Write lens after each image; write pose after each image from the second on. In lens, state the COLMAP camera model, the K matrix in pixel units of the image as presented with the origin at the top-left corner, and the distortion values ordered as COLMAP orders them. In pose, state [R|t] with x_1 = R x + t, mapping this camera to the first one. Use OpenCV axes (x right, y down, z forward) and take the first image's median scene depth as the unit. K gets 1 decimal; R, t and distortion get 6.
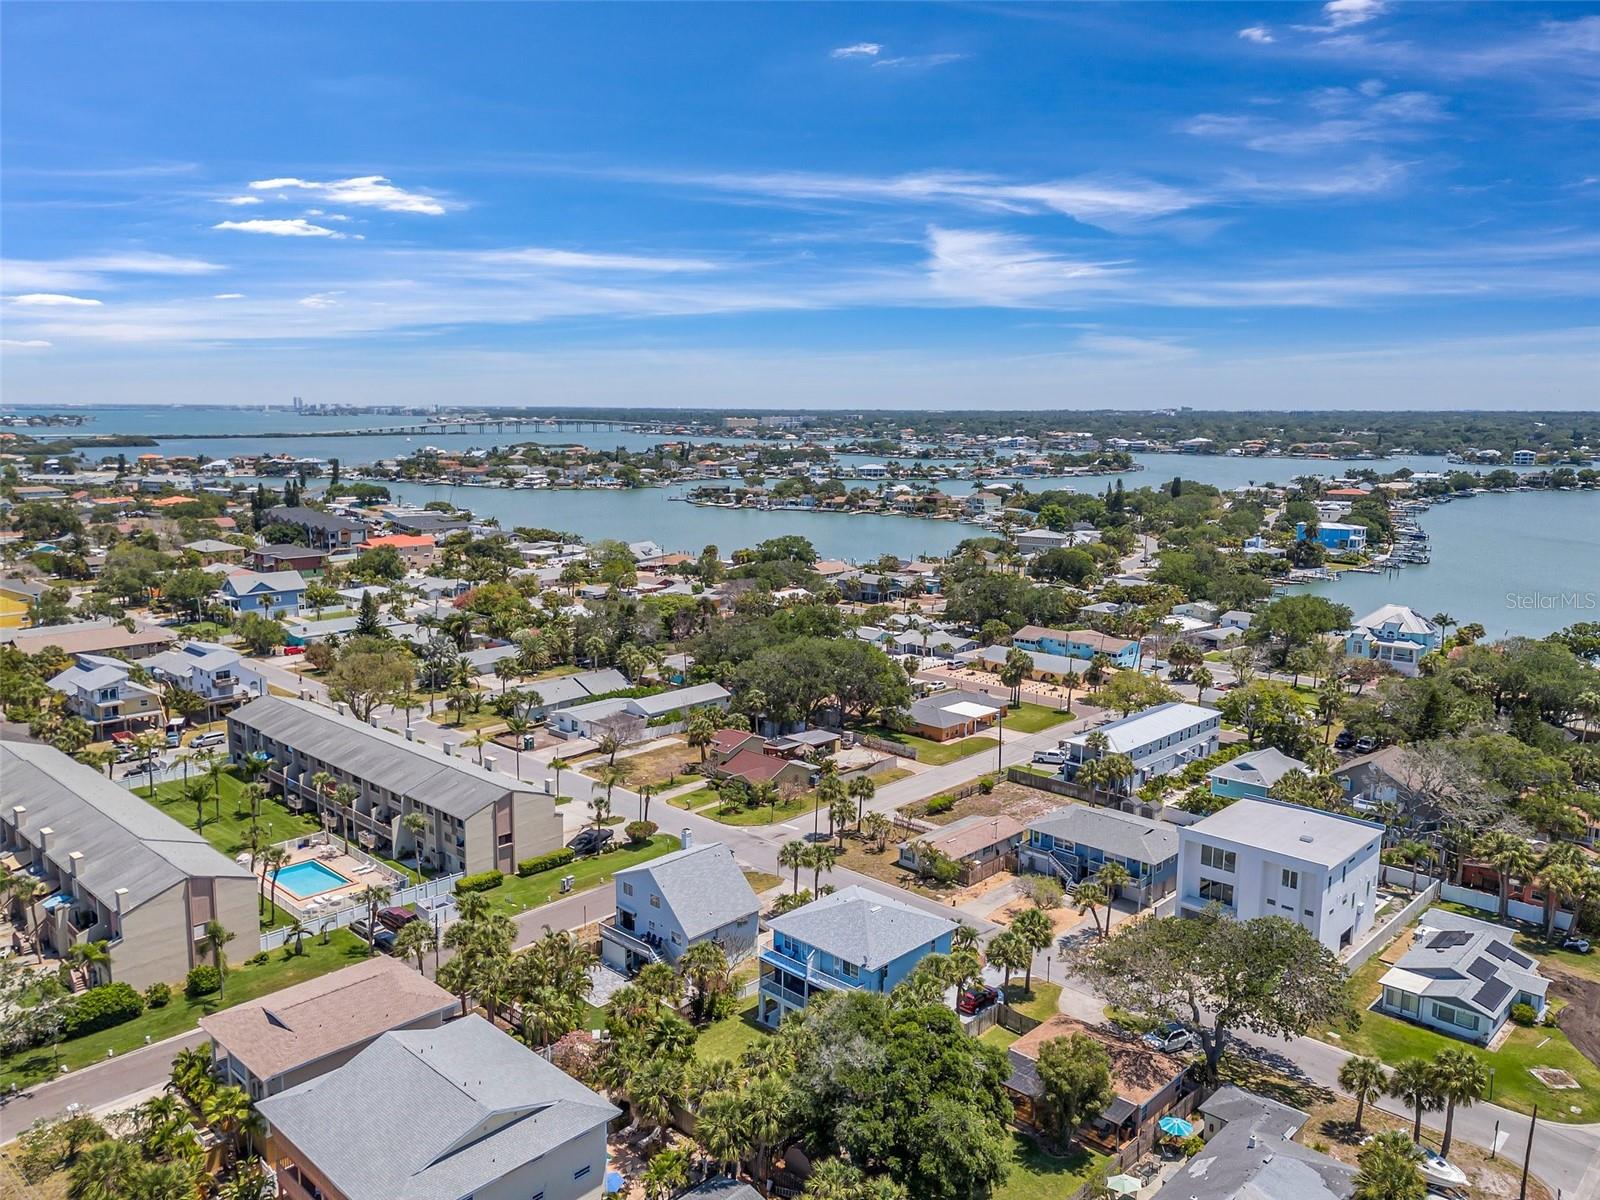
lens RADIAL K [[1200.6, 0, 790.6], [0, 1200.6, 599.6], [0, 0, 1]] dist [0.070276, -0.062730]
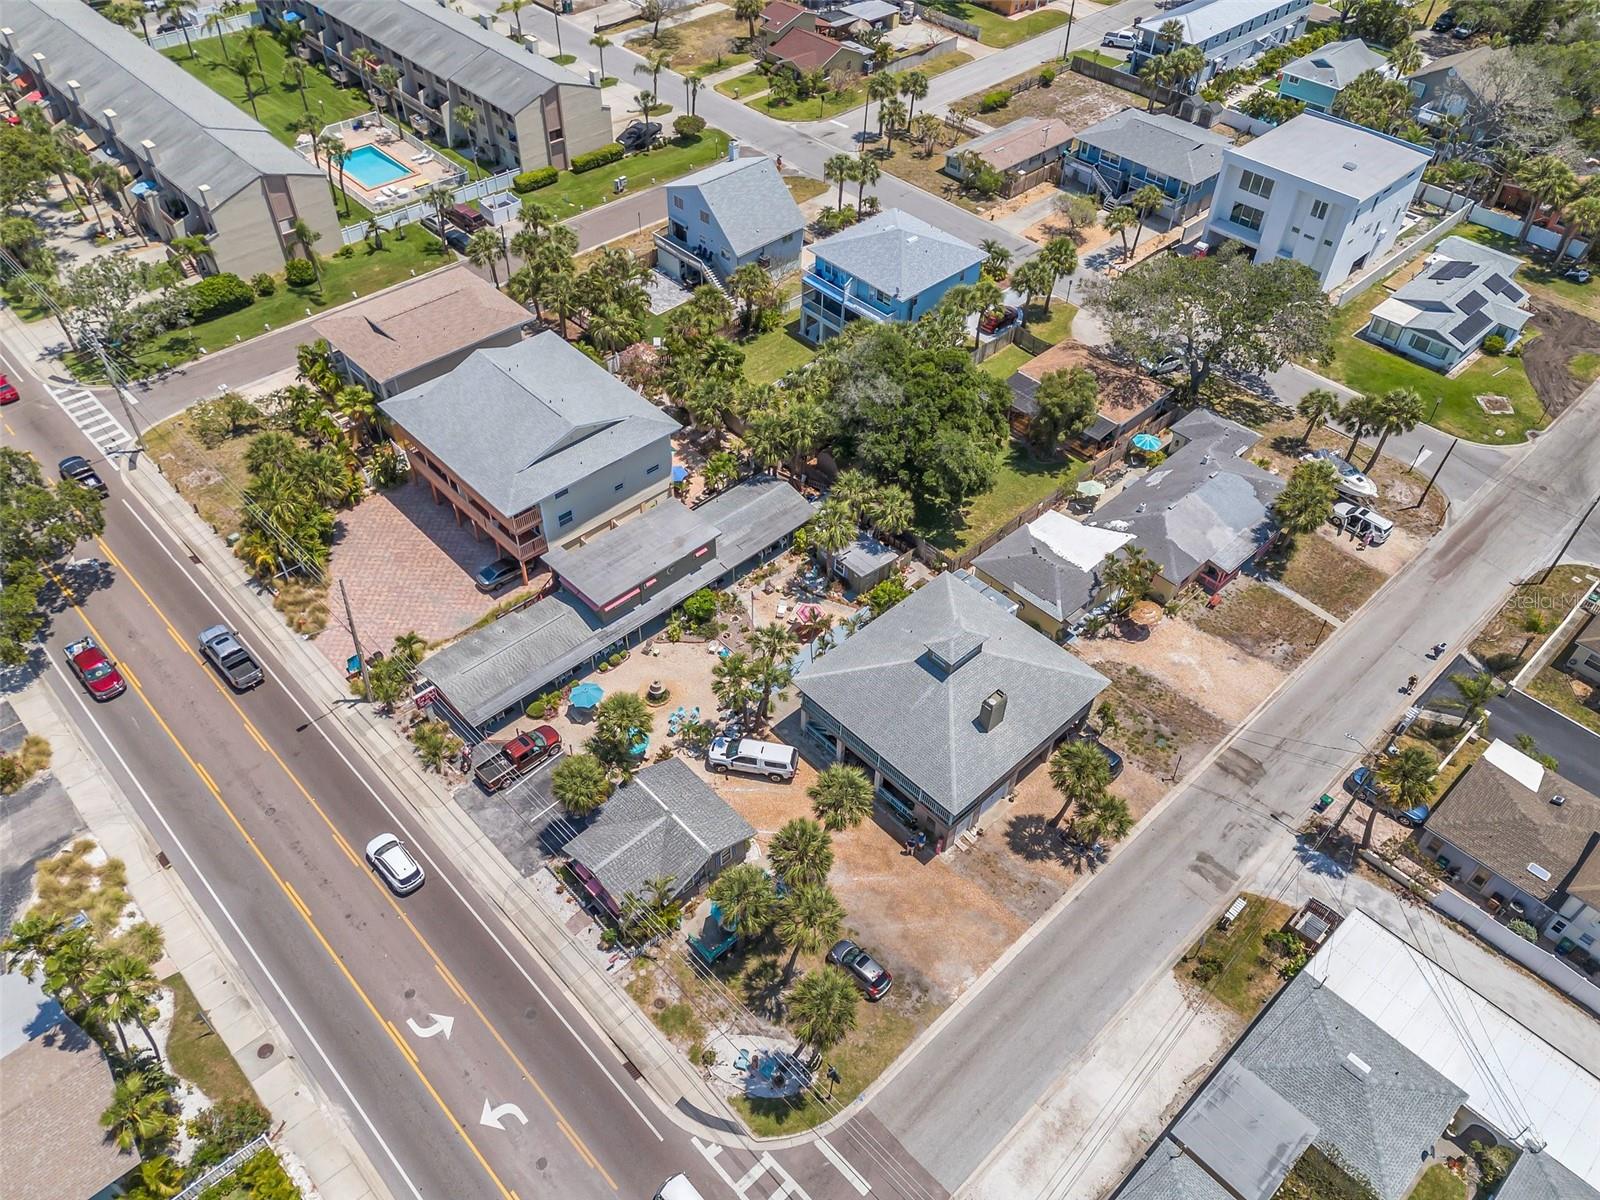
lens RADIAL K [[1182.3, 0, 805.8], [0, 1182.3, 602.6], [0, 0, 1]] dist [0.072436, -0.062616]
pose [[0.998998, 0.040000, -0.020055, 0.009780], [-0.020802, 0.811994, 0.583294, -0.083438], [0.039617, -0.582293, 0.812013, -0.036994]]
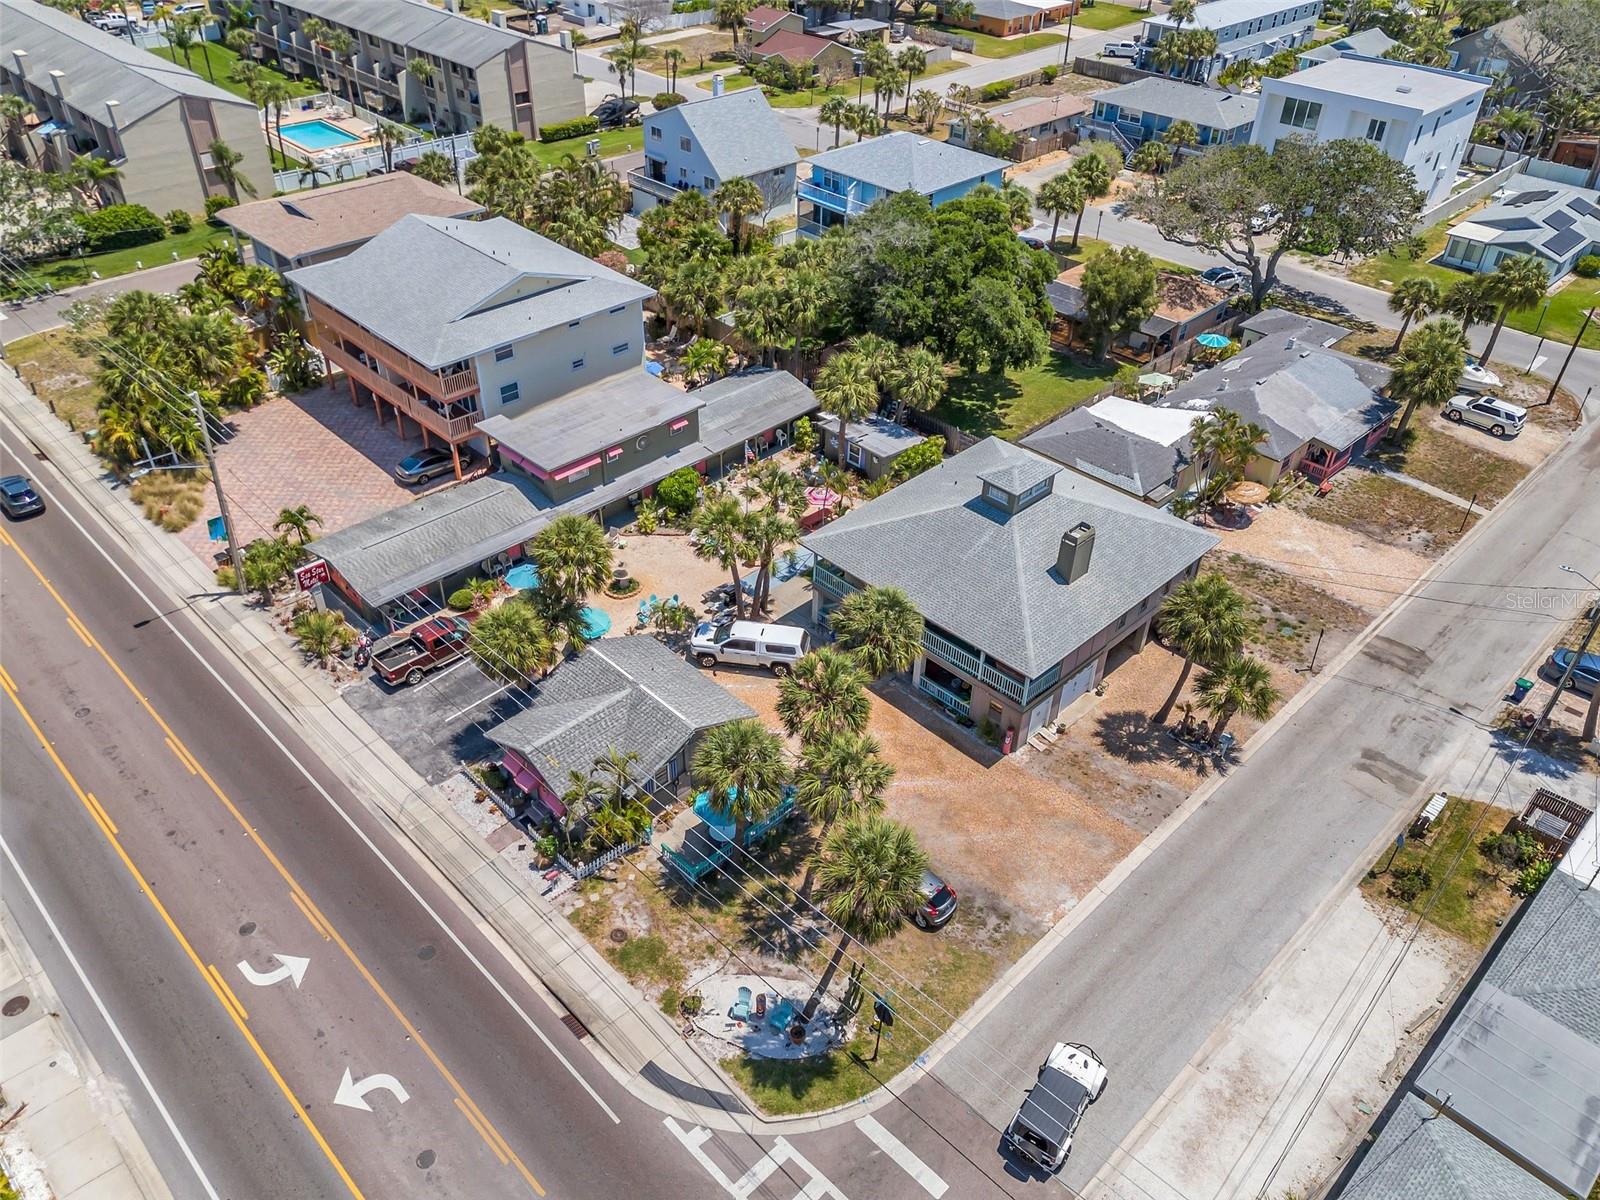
lens RADIAL K [[1182.3, 0, 805.8], [0, 1182.3, 602.6], [0, 0, 1]] dist [0.072436, -0.062616]
pose [[0.999655, 0.023987, -0.010731, -0.001329], [-0.016220, 0.884530, 0.466202, 0.127419], [0.020675, -0.465867, 0.884613, 0.020675]]
